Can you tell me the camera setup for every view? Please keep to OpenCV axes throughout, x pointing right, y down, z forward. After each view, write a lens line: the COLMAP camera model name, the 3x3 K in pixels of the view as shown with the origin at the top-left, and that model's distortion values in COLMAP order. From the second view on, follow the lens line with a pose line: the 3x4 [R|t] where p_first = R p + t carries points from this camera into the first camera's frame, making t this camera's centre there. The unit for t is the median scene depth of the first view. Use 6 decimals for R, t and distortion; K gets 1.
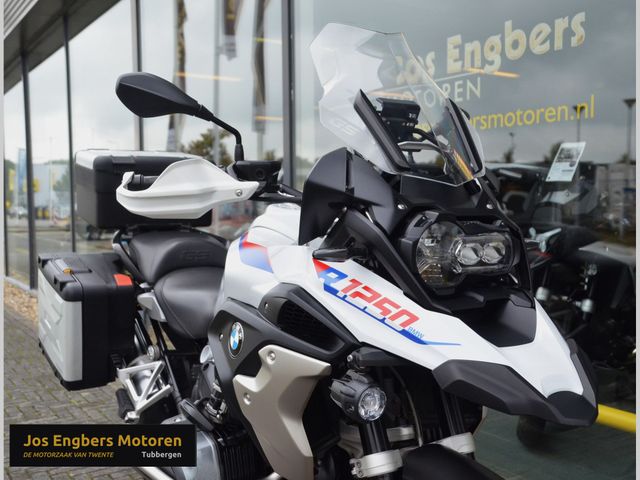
lens RADIAL K [[764.7, 0, 320.0], [0, 764.7, 240.0], [0, 0, 1]] dist [-0.006987, 0.031220]
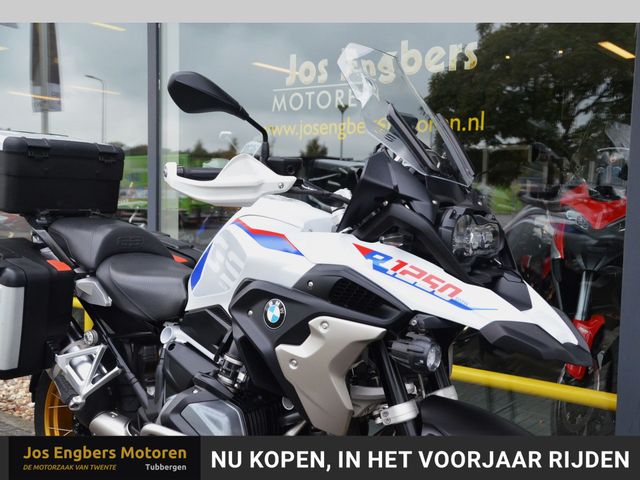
lens RADIAL K [[788.6, 0, 320.0], [0, 788.6, 240.0], [0, 0, 1]] dist [0.008716, 0.409653]
pose [[0.940425, 0.011303, 0.339814, -0.474839], [-0.014603, 0.999868, 0.007155, 0.011309], [-0.339688, -0.011691, 0.940466, -0.134799]]
